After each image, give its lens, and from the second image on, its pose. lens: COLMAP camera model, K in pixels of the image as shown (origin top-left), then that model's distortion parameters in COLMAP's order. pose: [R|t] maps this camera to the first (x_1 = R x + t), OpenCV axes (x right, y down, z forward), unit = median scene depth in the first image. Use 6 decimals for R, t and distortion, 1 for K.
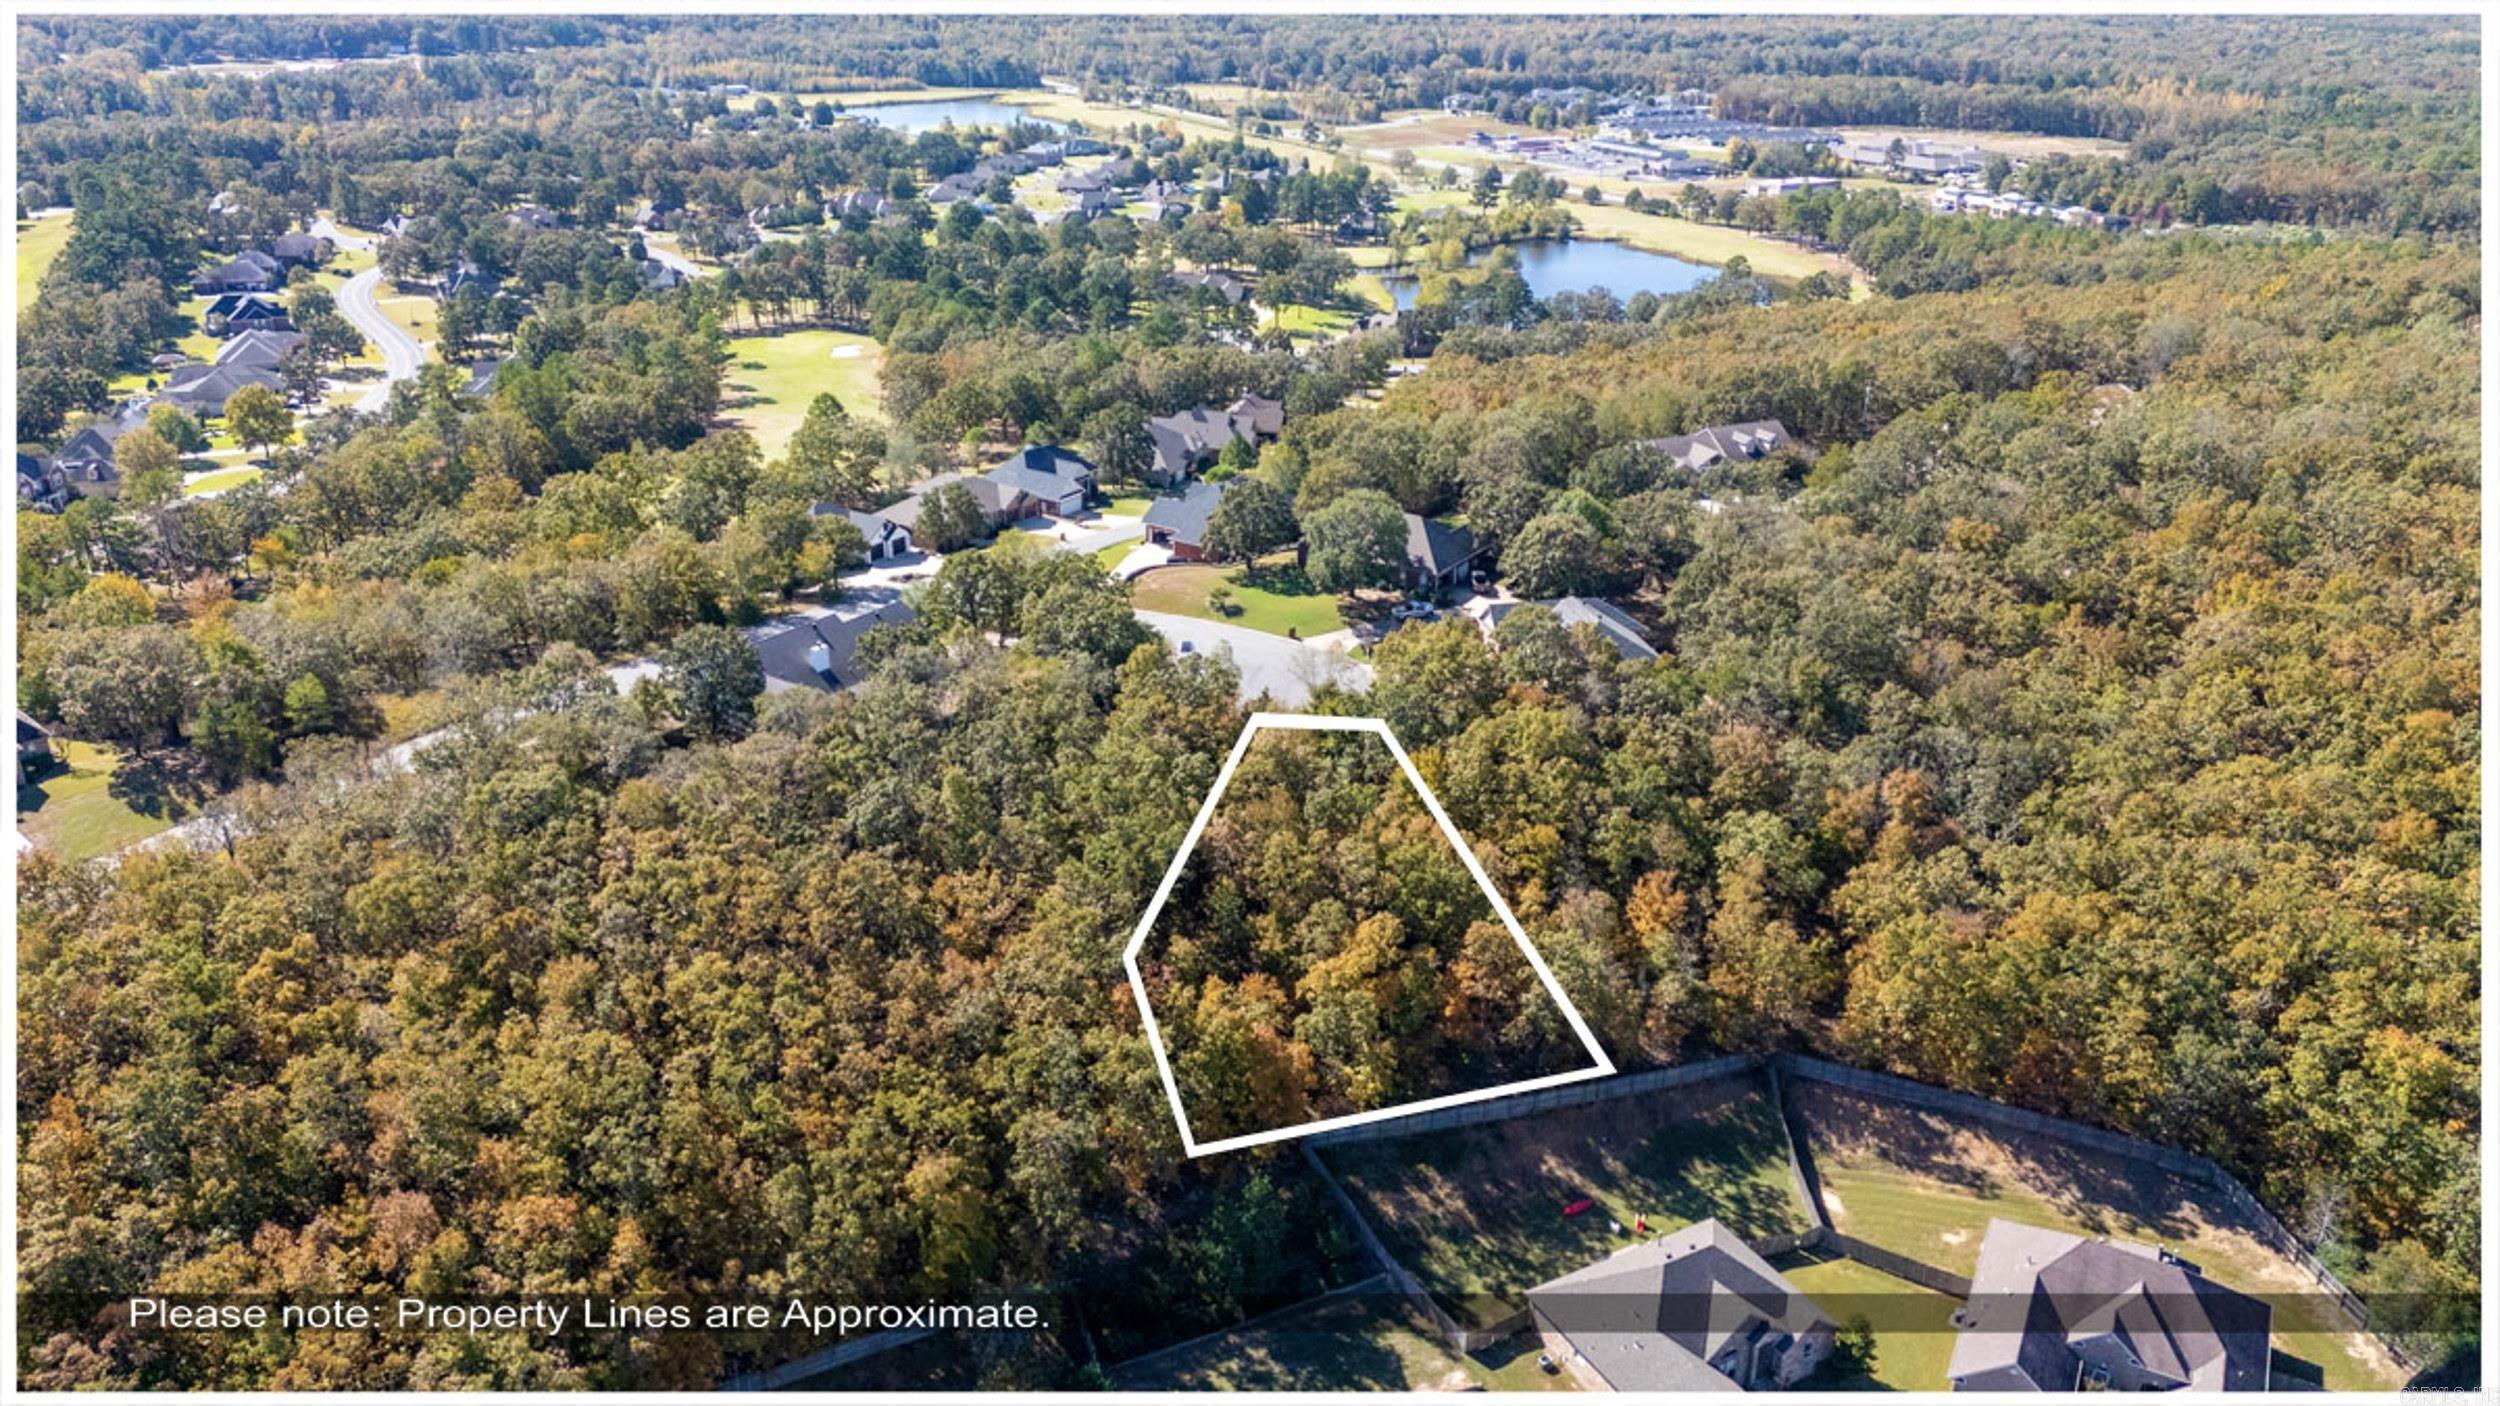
lens RADIAL K [[1775.2, 0, 1282.0], [0, 1775.2, 705.3], [0, 0, 1]] dist [0.091605, -0.092638]
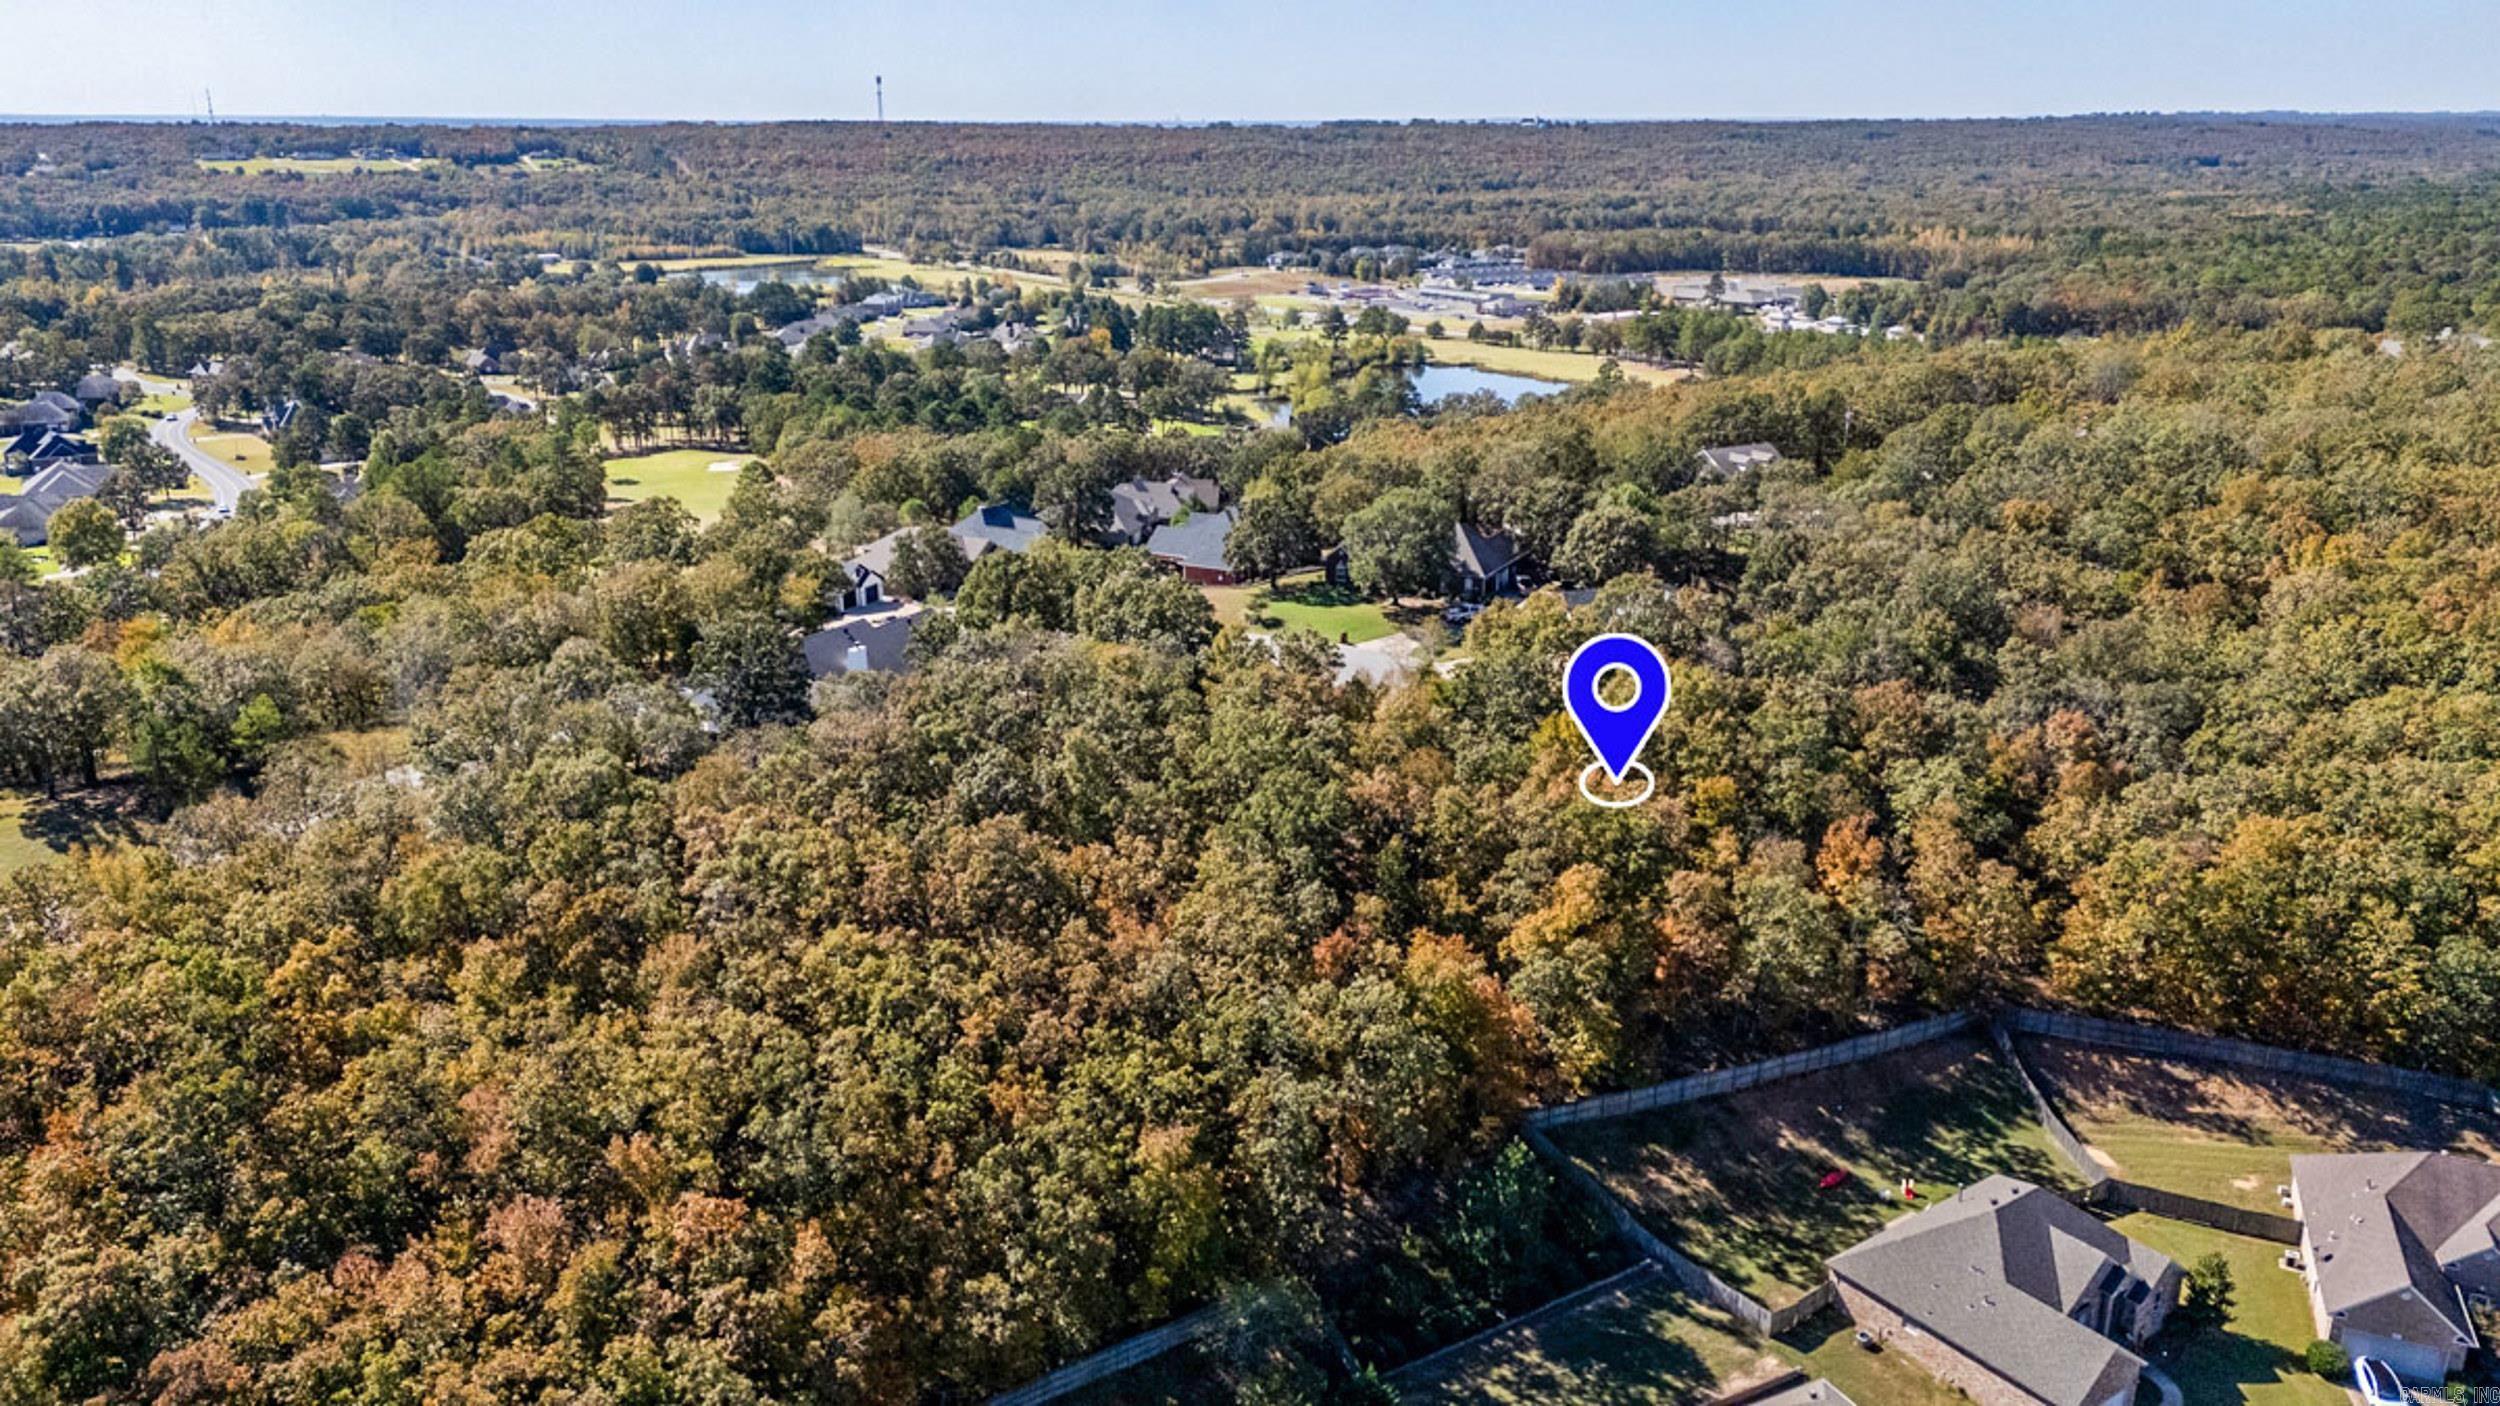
lens RADIAL K [[1775.2, 0, 1282.0], [0, 1775.2, 705.3], [0, 0, 1]] dist [0.091605, -0.092638]
pose [[0.993784, -0.042017, 0.103093, -0.116010], [0.051541, 0.994467, -0.091535, 0.072426], [-0.098677, 0.096280, 0.990451, 0.081405]]
